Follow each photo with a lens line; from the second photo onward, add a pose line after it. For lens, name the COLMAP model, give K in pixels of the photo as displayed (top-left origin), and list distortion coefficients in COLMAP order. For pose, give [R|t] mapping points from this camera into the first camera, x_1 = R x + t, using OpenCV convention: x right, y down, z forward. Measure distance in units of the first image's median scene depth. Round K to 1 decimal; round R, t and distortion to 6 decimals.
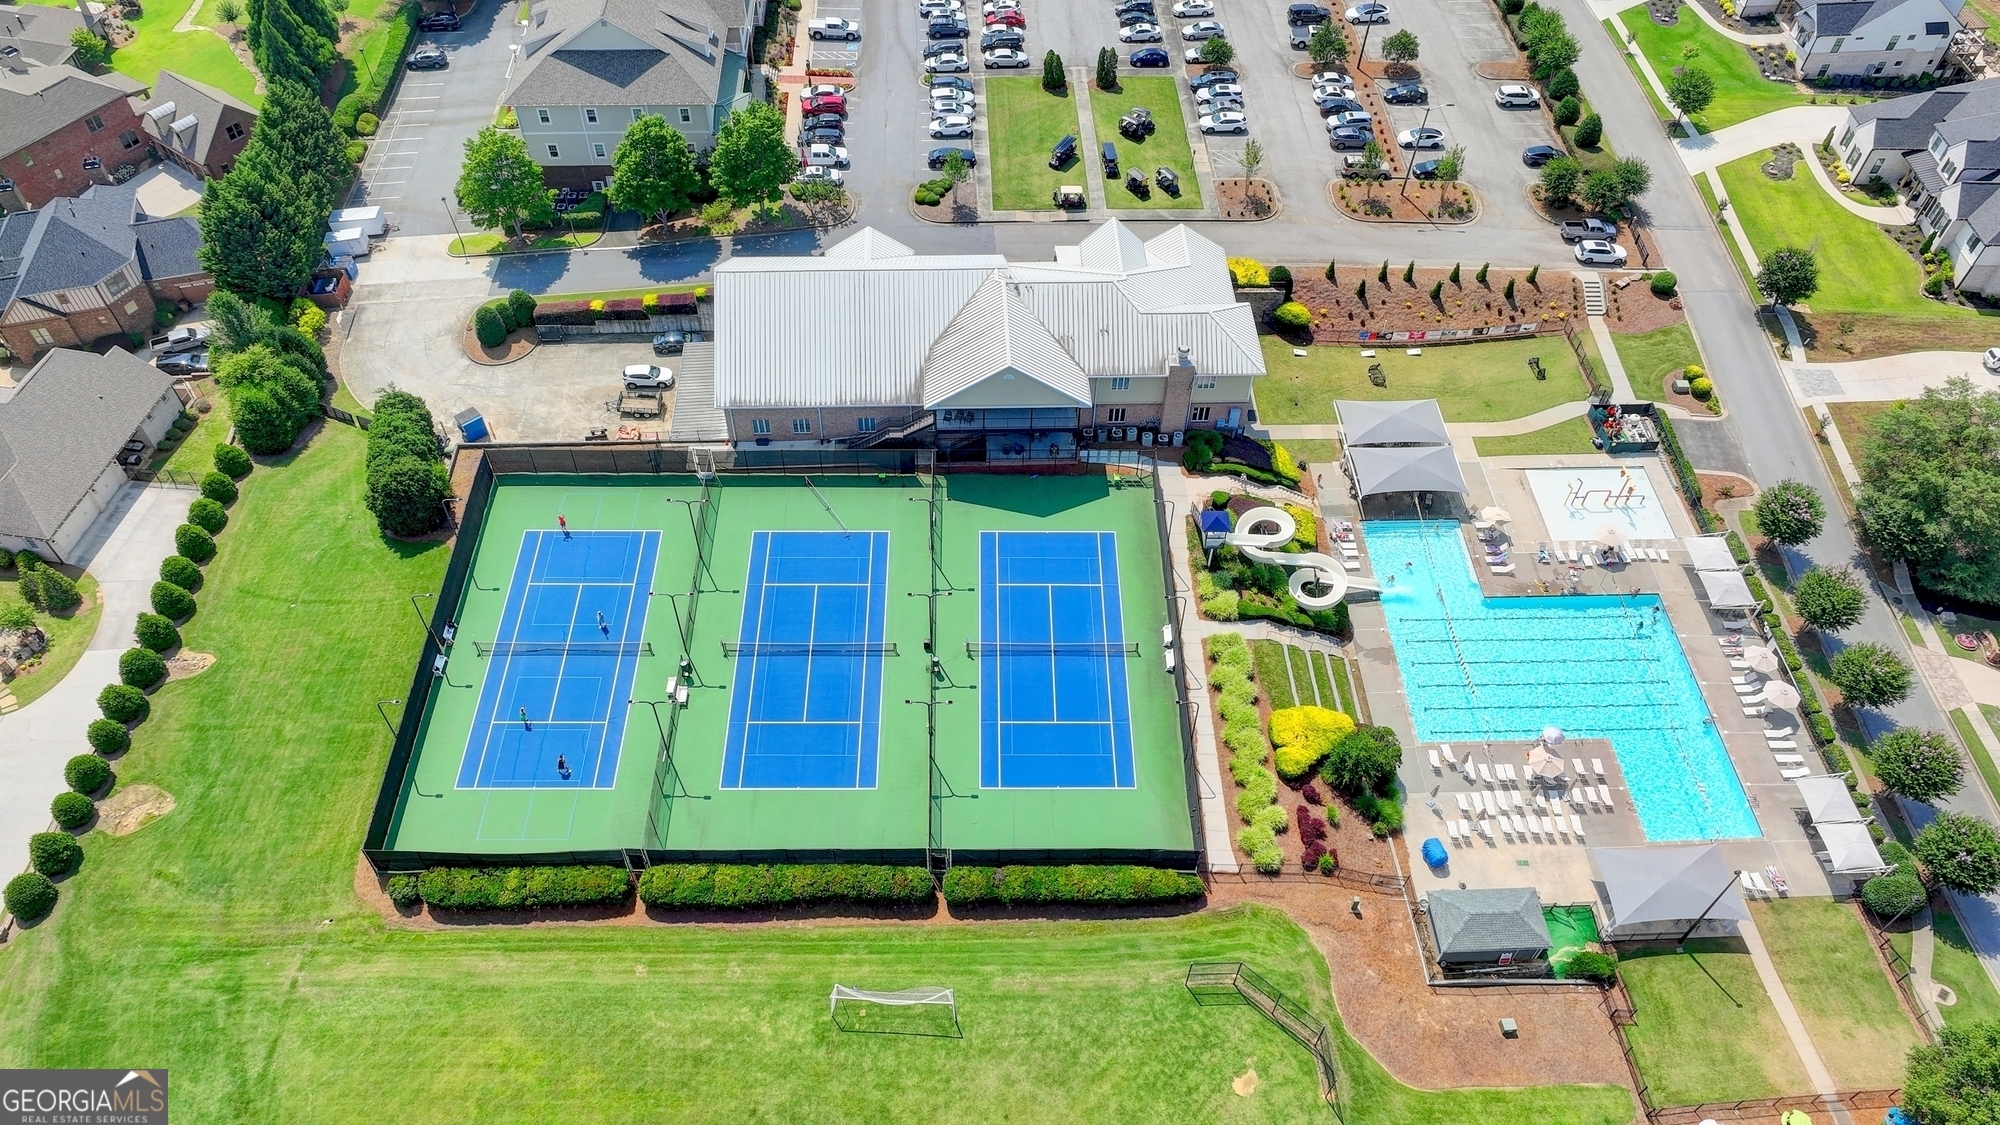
lens RADIAL K [[1396.7, 0, 1000.0], [0, 1396.7, 562.5], [0, 0, 1]] dist [0.006411, 0.012732]
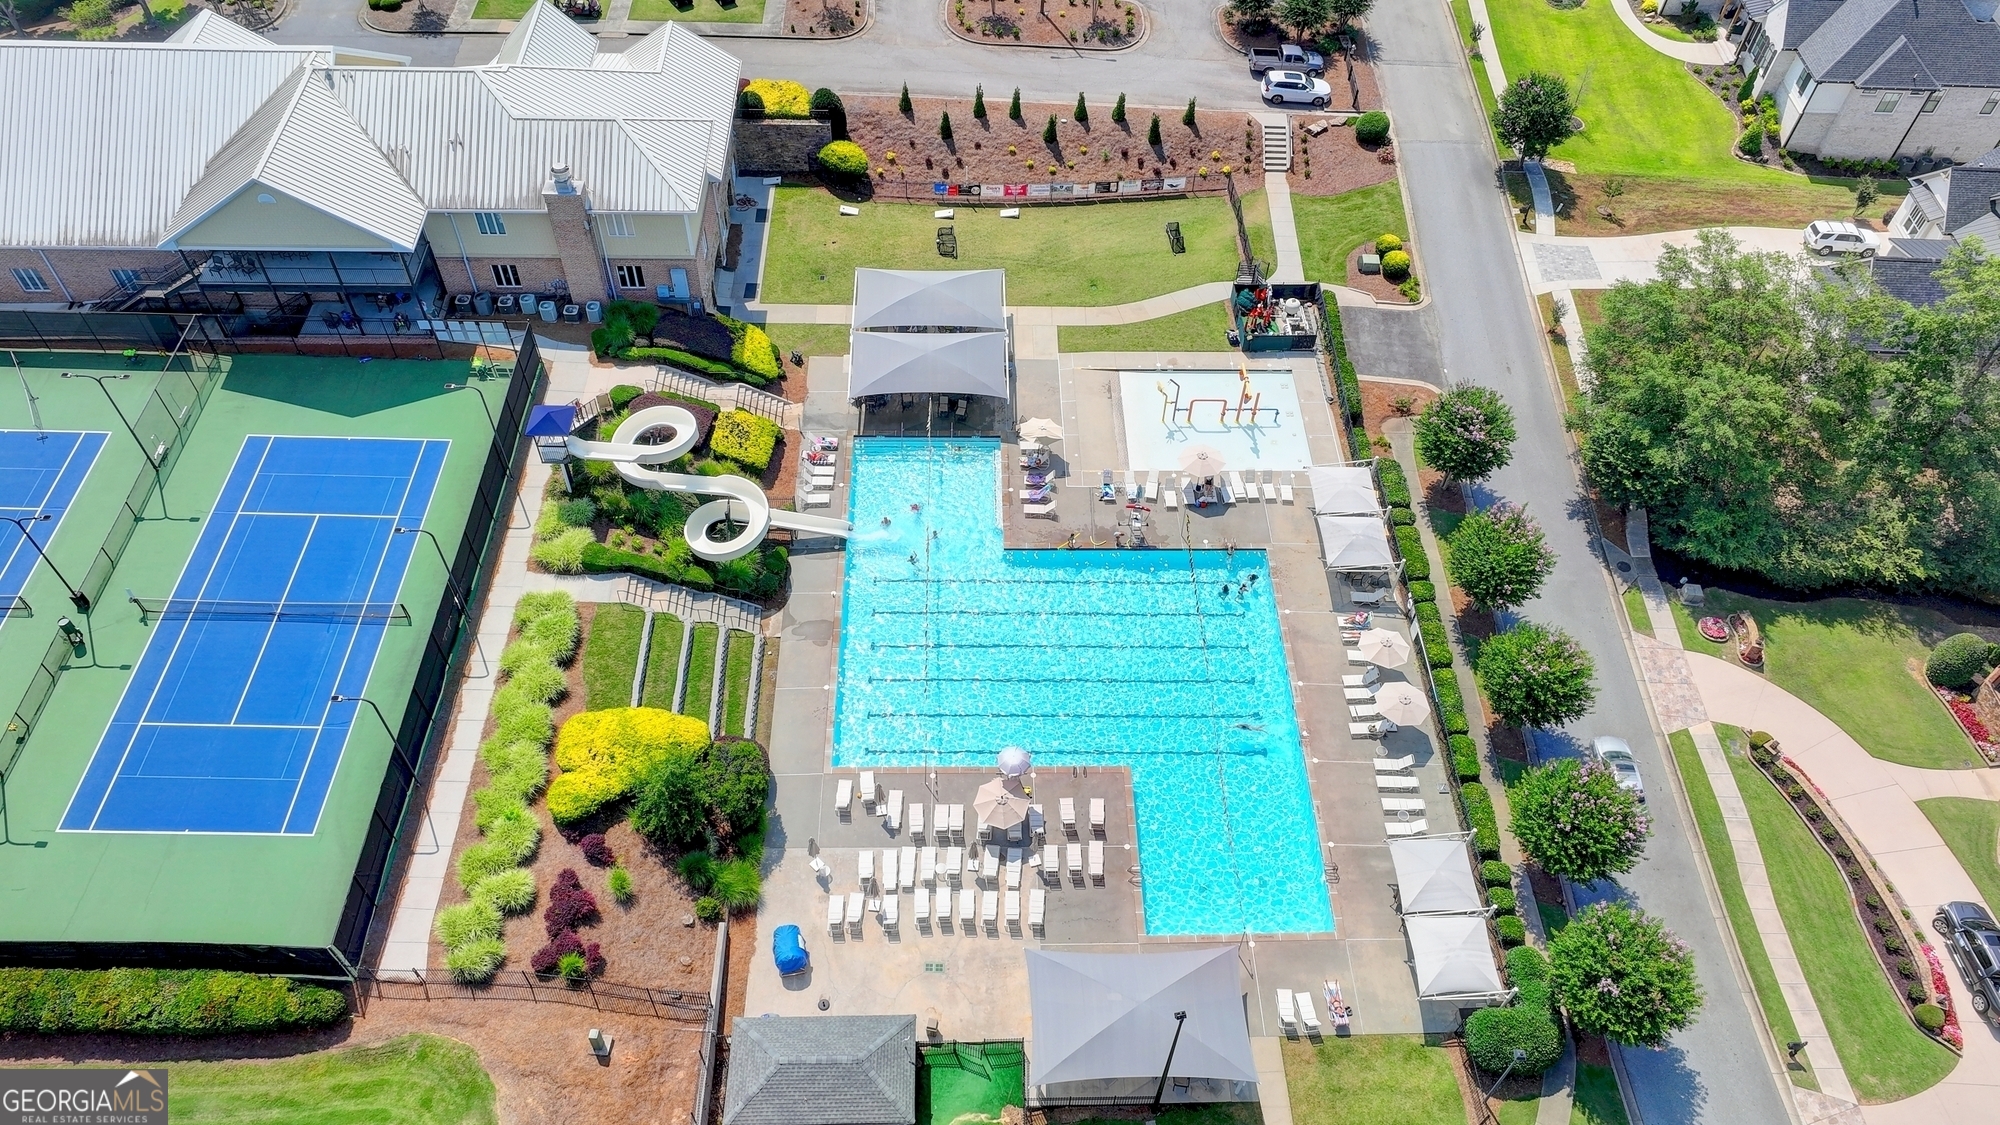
lens RADIAL K [[1409.3, 0, 983.4], [0, 1409.3, 563.2], [0, 0, 1]] dist [0.005100, 0.003553]
pose [[0.999762, 0.019717, -0.009360, 0.338846], [-0.019635, 0.999769, 0.008722, 0.025559], [0.009530, -0.008536, 0.999918, 0.322442]]
